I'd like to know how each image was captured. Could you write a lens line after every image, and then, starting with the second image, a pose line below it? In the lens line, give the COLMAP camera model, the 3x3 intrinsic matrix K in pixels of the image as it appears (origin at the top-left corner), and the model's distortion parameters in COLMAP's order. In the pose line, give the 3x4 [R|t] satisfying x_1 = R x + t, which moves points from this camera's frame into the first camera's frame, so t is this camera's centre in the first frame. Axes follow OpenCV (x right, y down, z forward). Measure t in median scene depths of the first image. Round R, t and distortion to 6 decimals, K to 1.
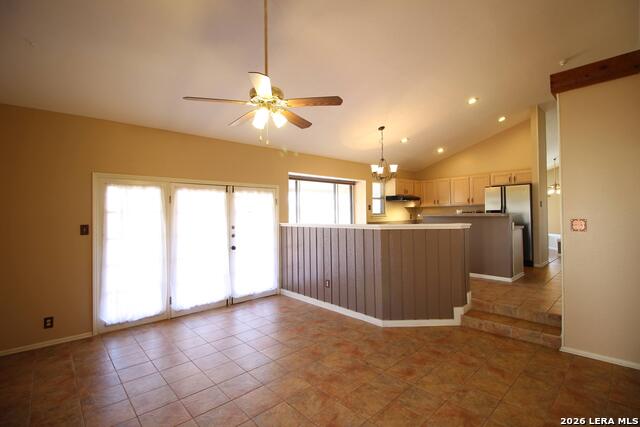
lens RADIAL K [[295.4, 0, 324.5], [0, 295.4, 211.4], [0, 0, 1]] dist [0.000366, -0.014552]
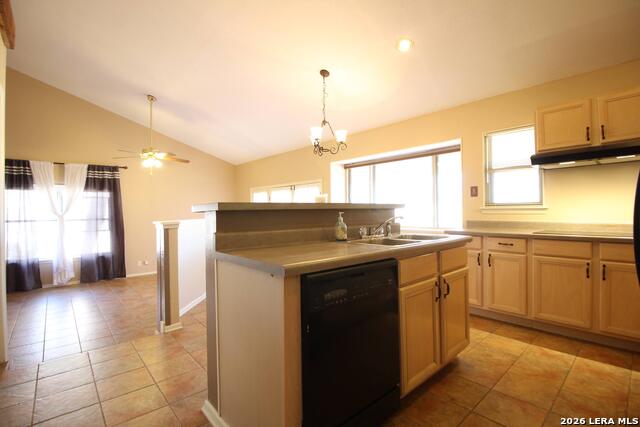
lens RADIAL K [[295.4, 0, 324.5], [0, 295.4, 211.4], [0, 0, 1]] dist [0.000366, -0.014552]
pose [[-0.008820, 0.013867, -0.999865, 0.869724], [0.020858, 0.999689, 0.013681, 0.011293], [0.999744, -0.020734, -0.009106, 1.033664]]
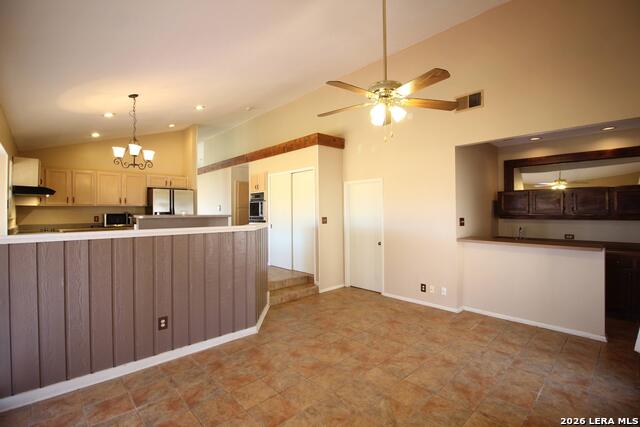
lens RADIAL K [[295.4, 0, 324.5], [0, 295.4, 211.4], [0, 0, 1]] dist [0.000366, -0.014552]
pose [[-0.011758, 0.016544, 0.999794, -0.539264], [-0.001834, 0.999861, -0.016567, 0.011608], [-0.999929, -0.002028, -0.011726, 0.561255]]
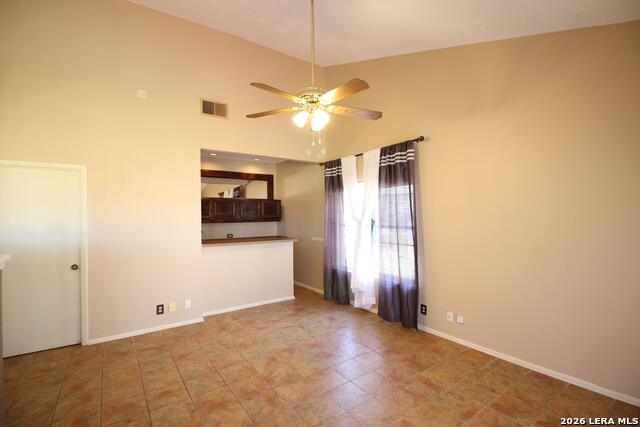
lens RADIAL K [[295.4, 0, 324.5], [0, 295.4, 211.4], [0, 0, 1]] dist [0.000366, -0.014552]
pose [[-0.992147, 0.025893, 0.122369, -0.161050], [0.023655, 0.999526, -0.019708, 0.008436], [-0.122821, -0.016658, -0.992289, 0.917466]]
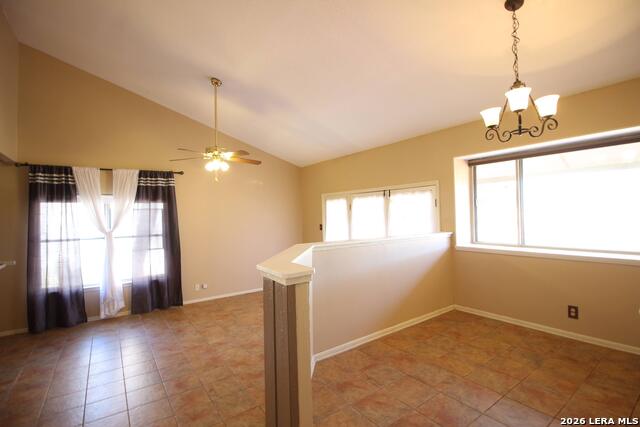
lens RADIAL K [[295.4, 0, 324.5], [0, 295.4, 211.4], [0, 0, 1]] dist [0.000366, -0.014552]
pose [[-0.117832, 0.004658, -0.993023, 0.618140], [0.033847, 0.999427, 0.000672, -0.020683], [0.992457, -0.033532, -0.117922, 0.817092]]
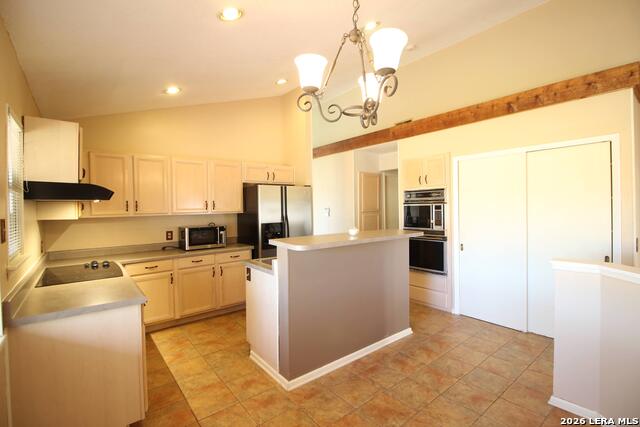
lens RADIAL K [[295.4, 0, 324.5], [0, 295.4, 211.4], [0, 0, 1]] dist [0.000366, -0.014552]
pose [[0.063569, 0.000024, 0.997977, -0.042152], [0.006673, 0.999978, -0.000449, -0.033244], [-0.997955, 0.006688, 0.063567, 1.041890]]
